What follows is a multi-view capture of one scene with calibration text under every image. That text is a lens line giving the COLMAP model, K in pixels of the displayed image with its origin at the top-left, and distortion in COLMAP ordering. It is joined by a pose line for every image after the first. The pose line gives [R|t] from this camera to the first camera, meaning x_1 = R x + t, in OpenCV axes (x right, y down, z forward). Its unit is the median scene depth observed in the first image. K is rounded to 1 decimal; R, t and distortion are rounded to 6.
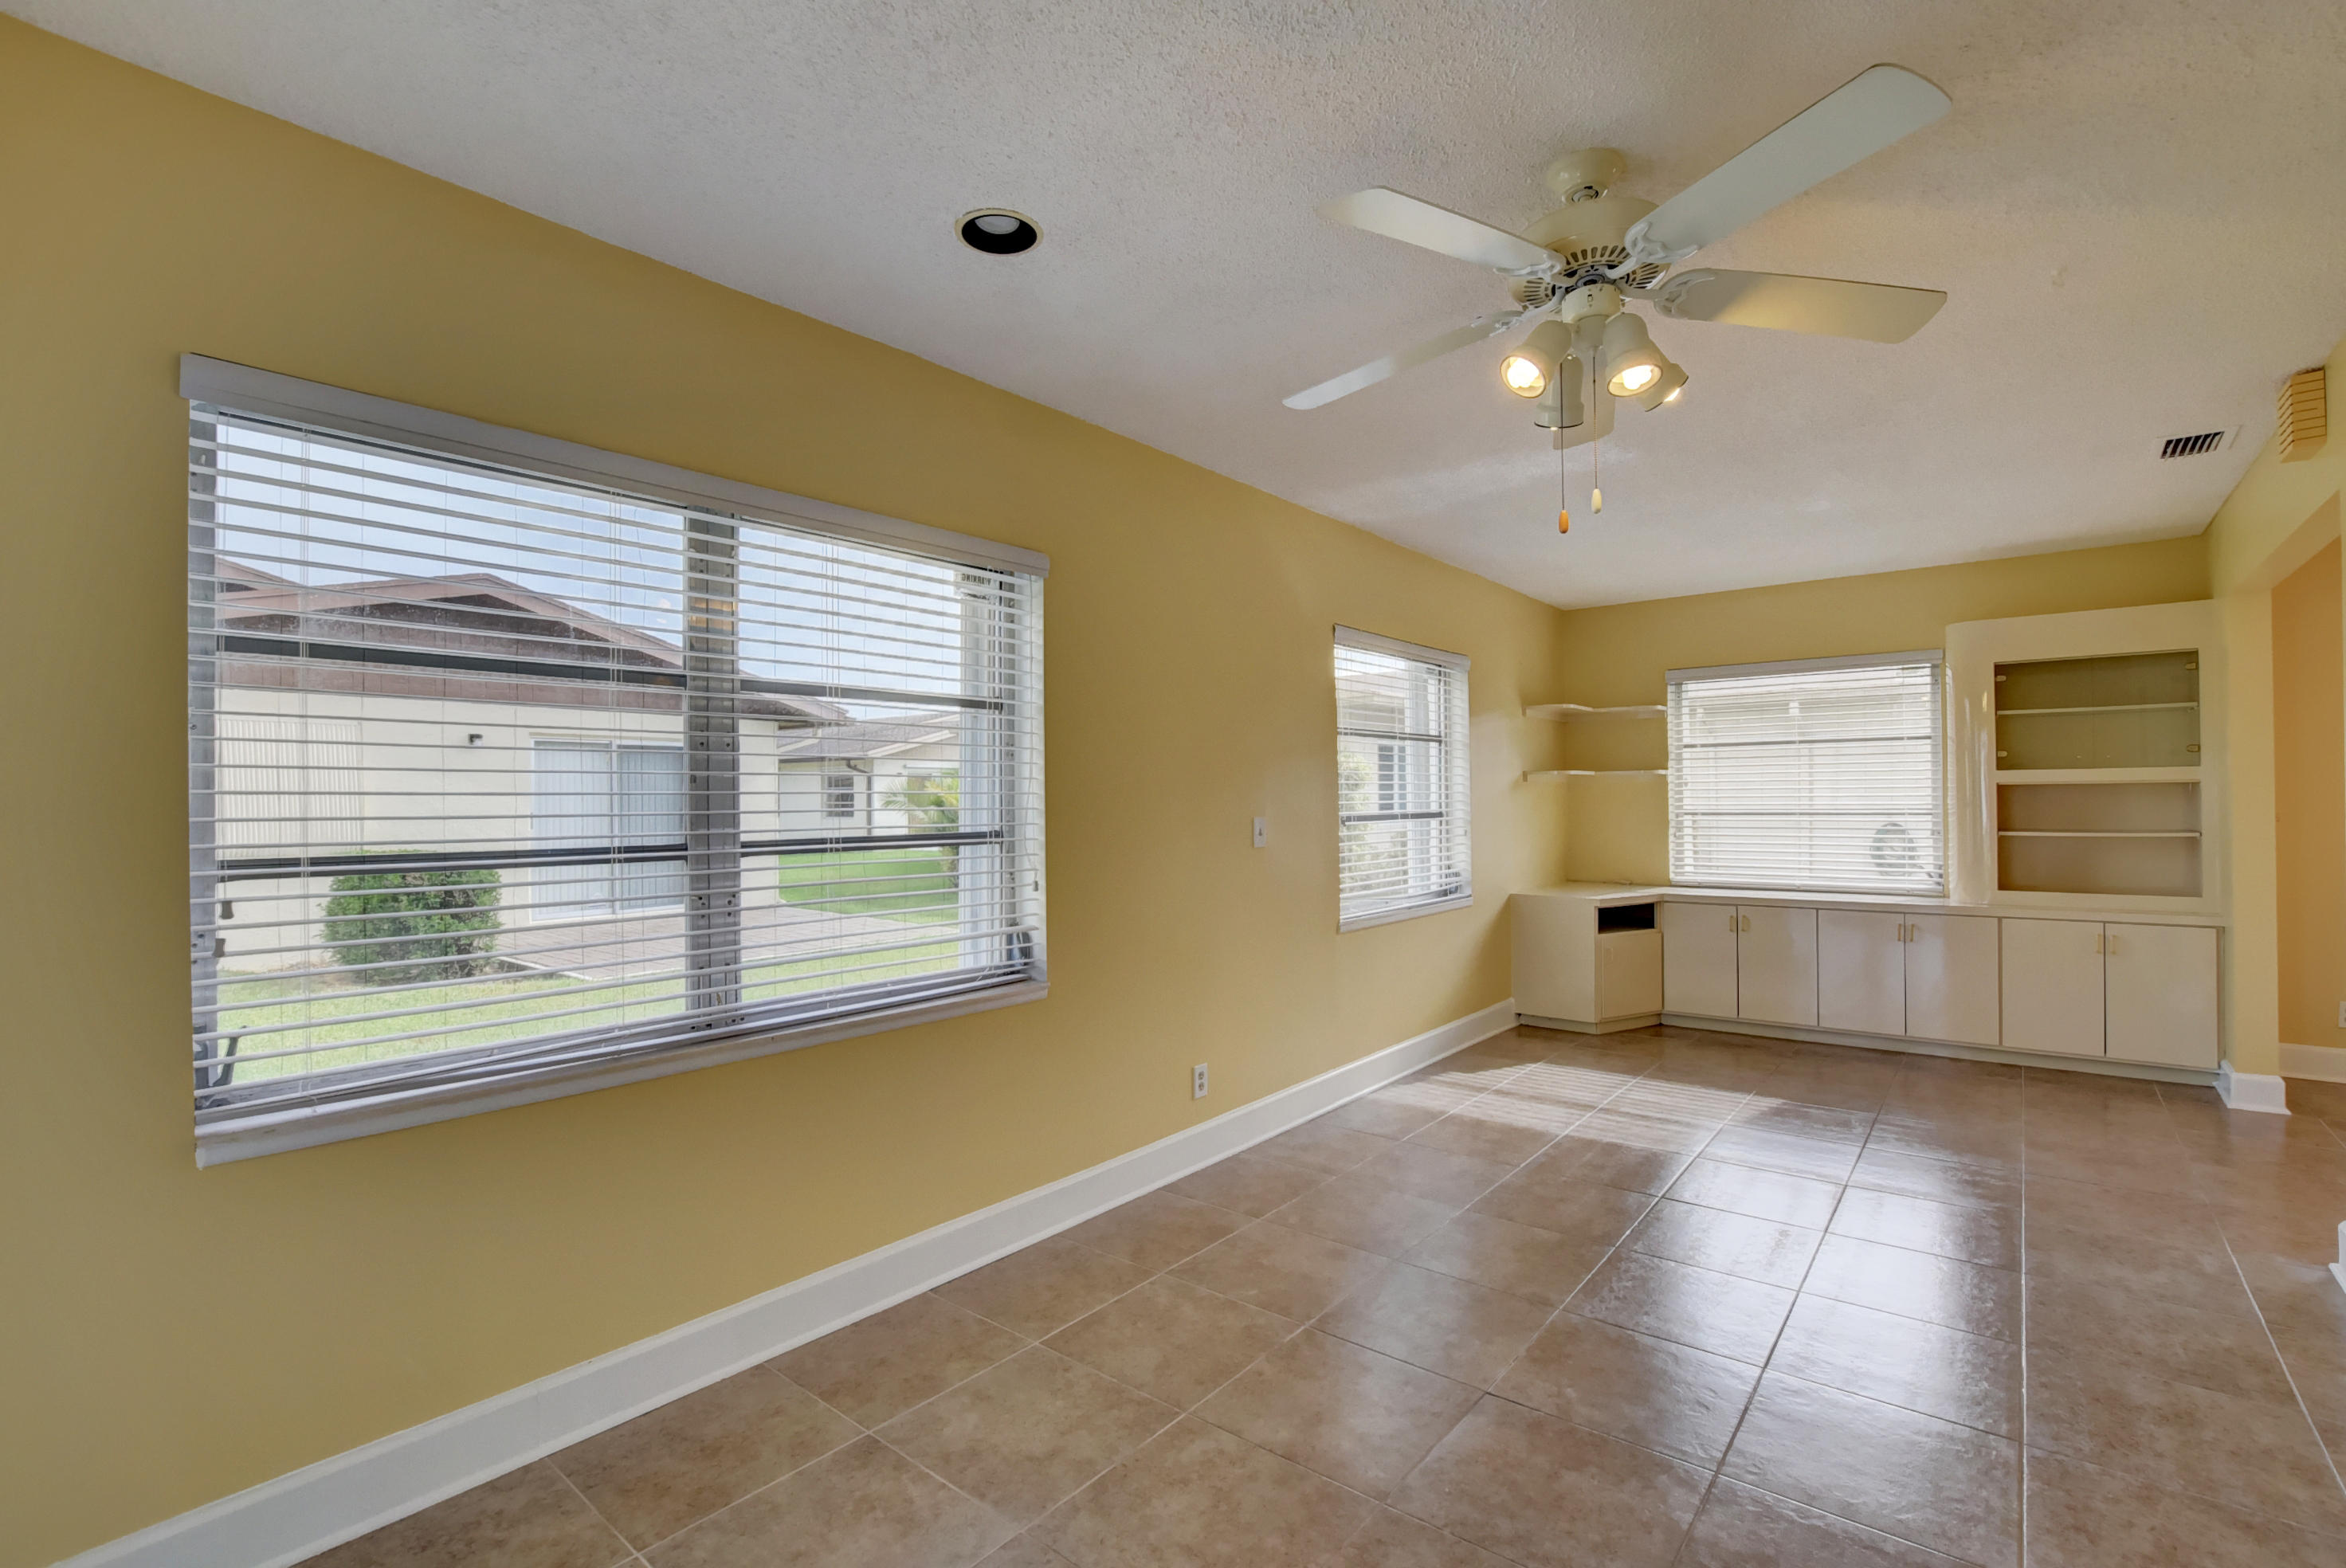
lens RADIAL K [[1037.1, 0, 1184.2], [0, 1037.1, 800.4], [0, 0, 1]] dist [-0.028575, 0.005091]
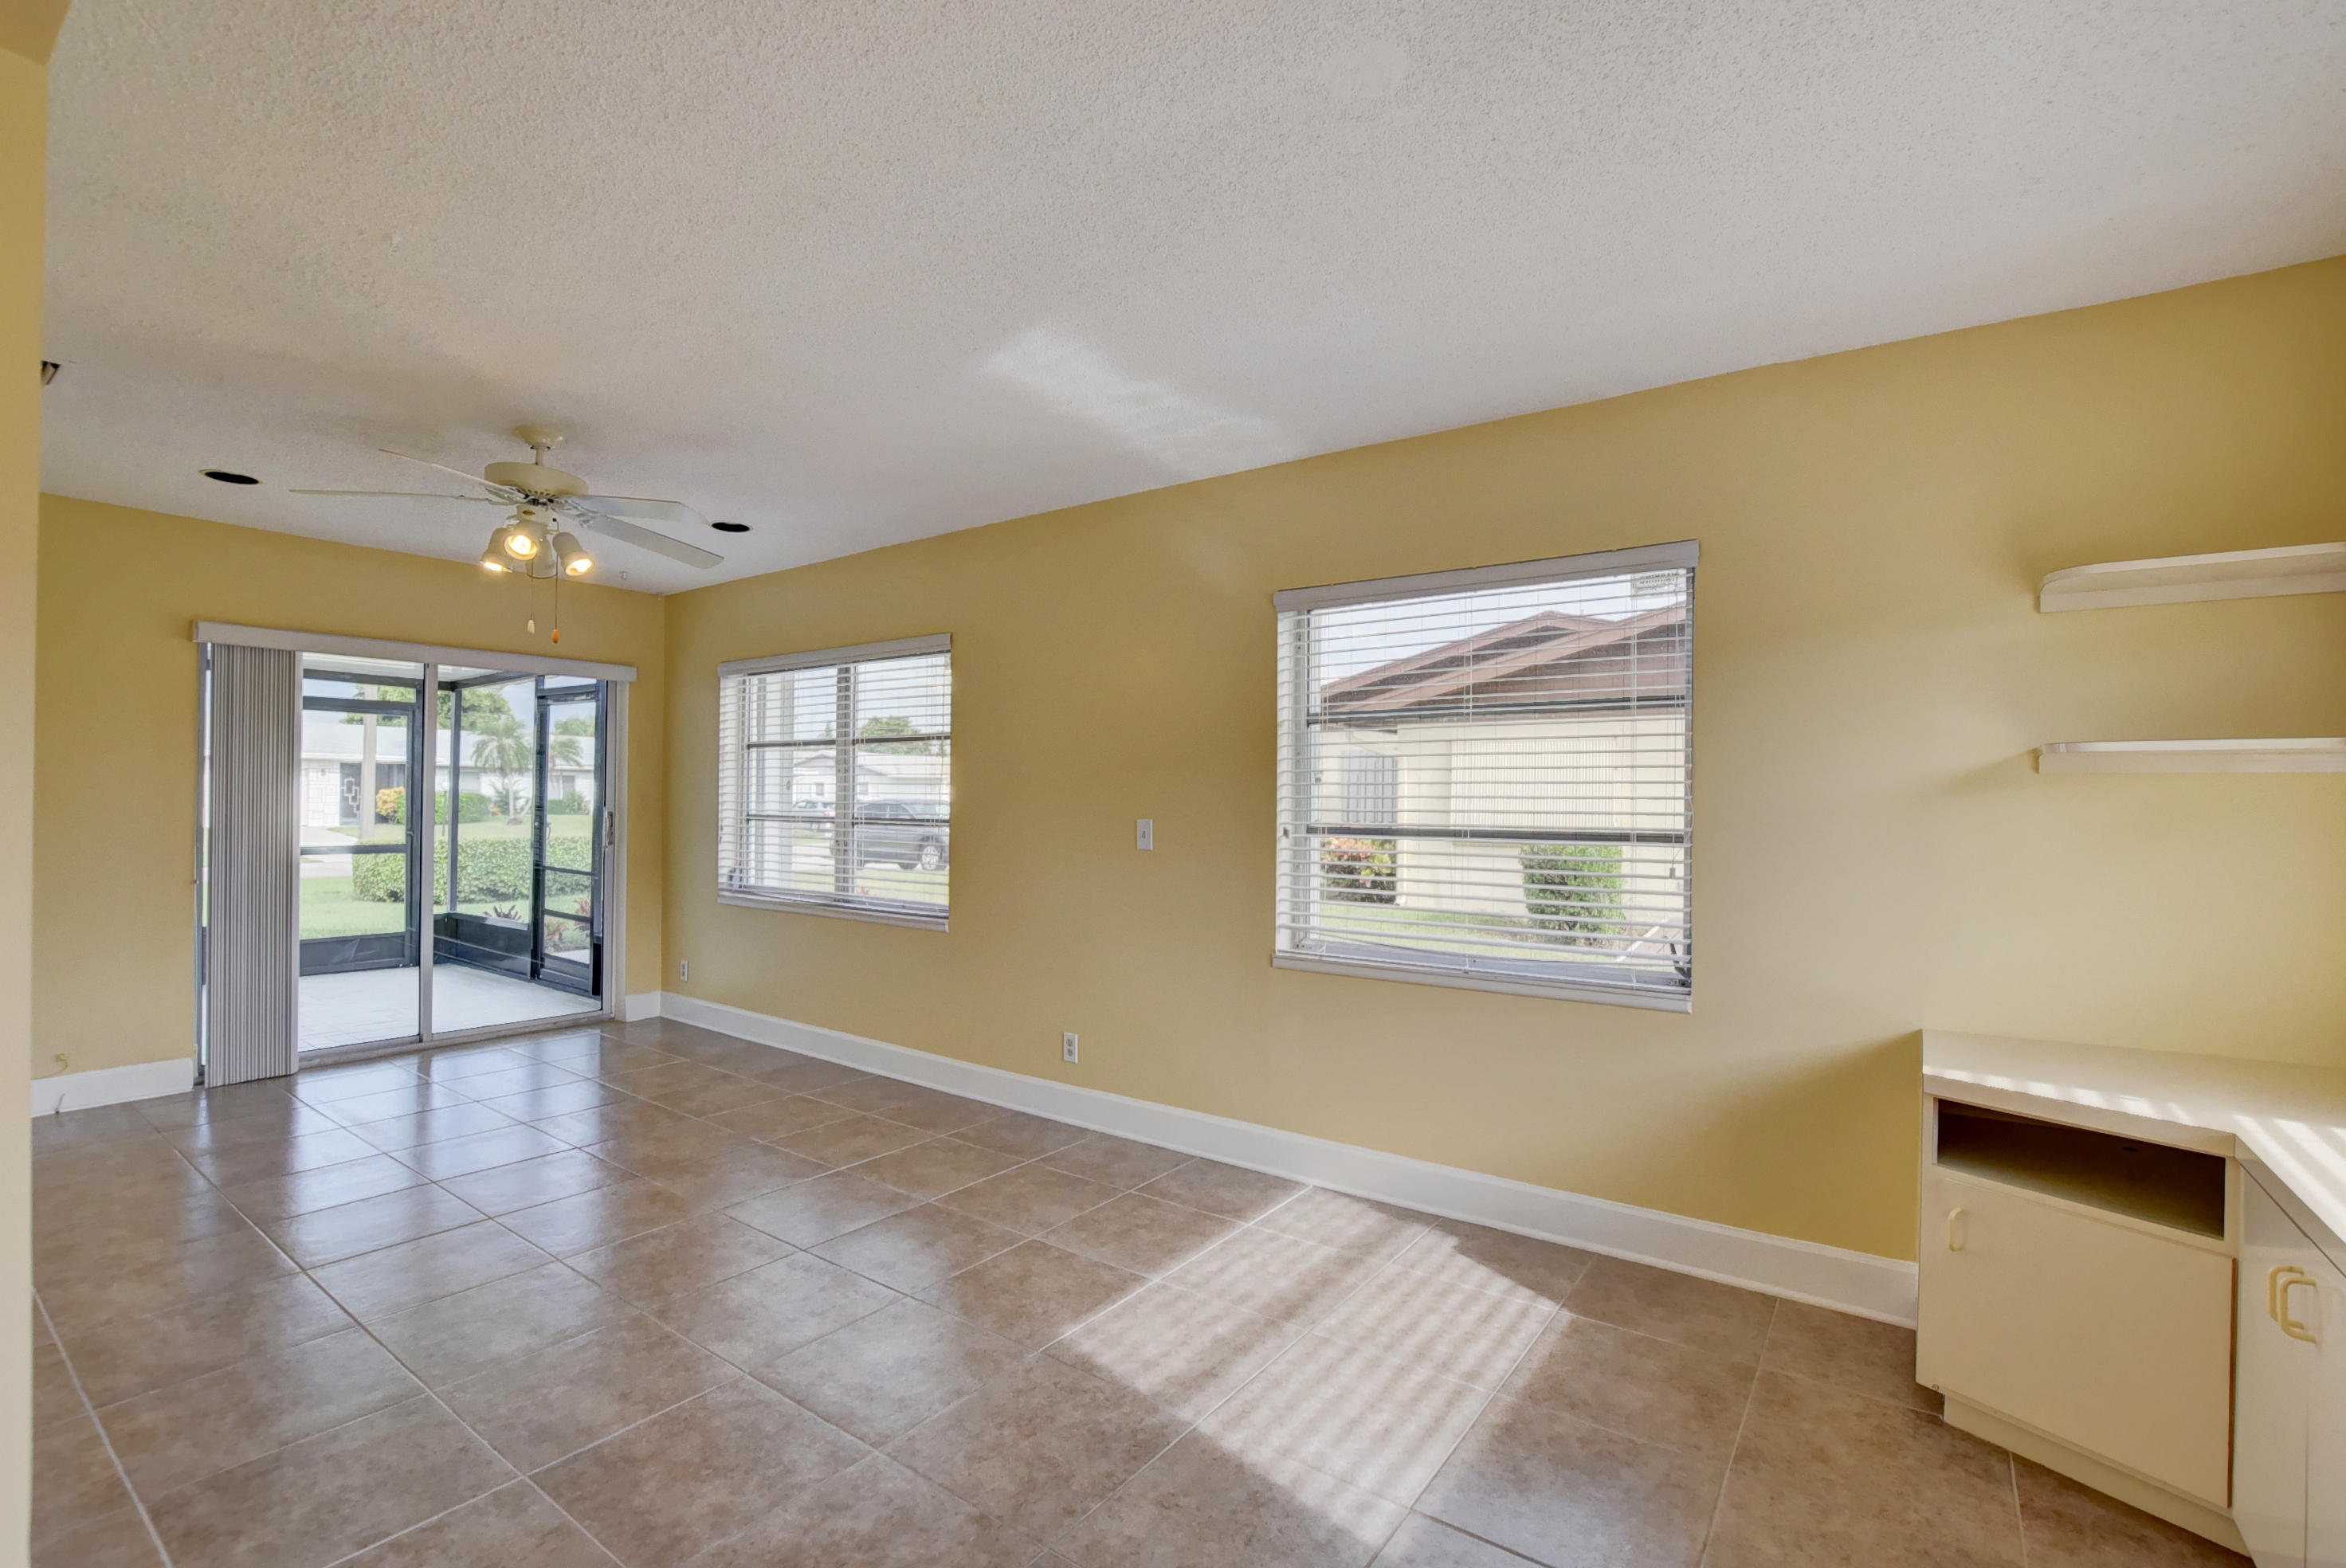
lens RADIAL K [[1037.1, 0, 1181.6], [0, 1037.1, 785.6], [0, 0, 1]] dist [-0.028575, 0.005091]
pose [[0.060086, -0.001133, -0.998193, 0.879019], [-0.005934, 0.999981, -0.001492, -0.012453], [0.998176, 0.006013, 0.060078, 0.794554]]
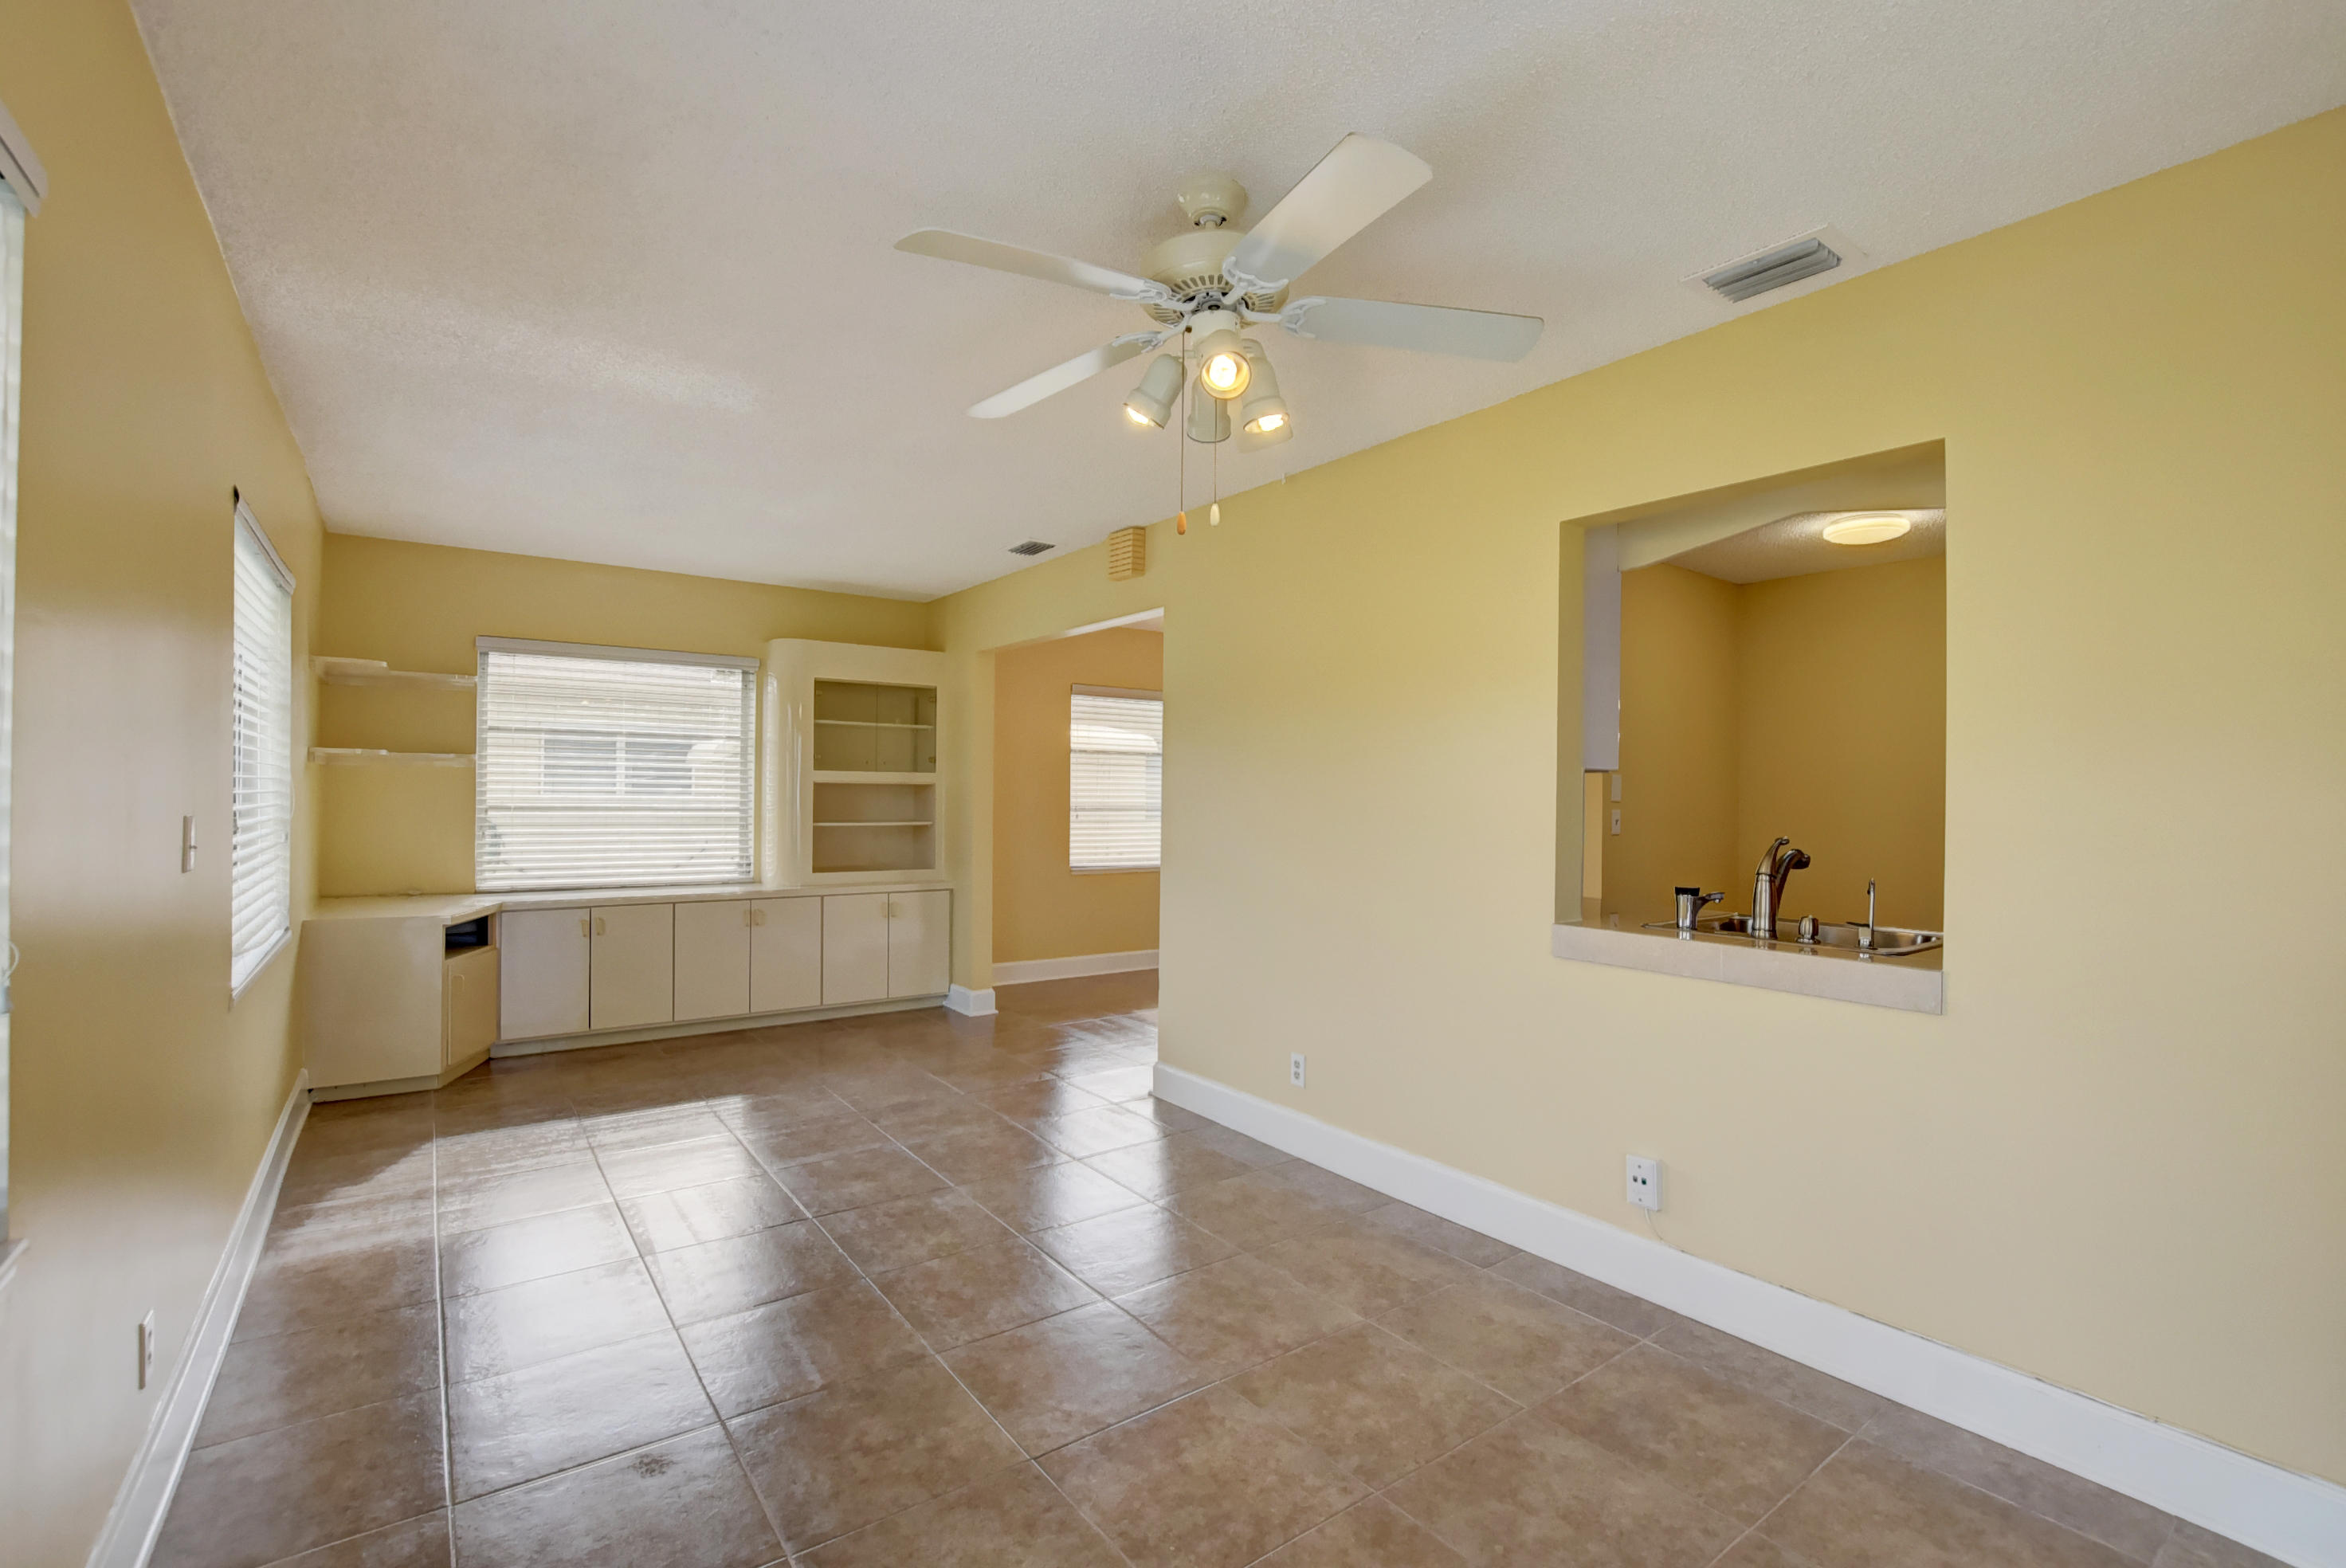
lens RADIAL K [[1037.1, 0, 1184.7], [0, 1037.1, 791.0], [0, 0, 1]] dist [-0.028575, 0.005091]
pose [[0.251395, 0.013899, 0.967785, -0.248164], [-0.012710, 0.999858, -0.011058, 0.001661], [-0.967801, -0.009521, 0.251536, 0.297771]]
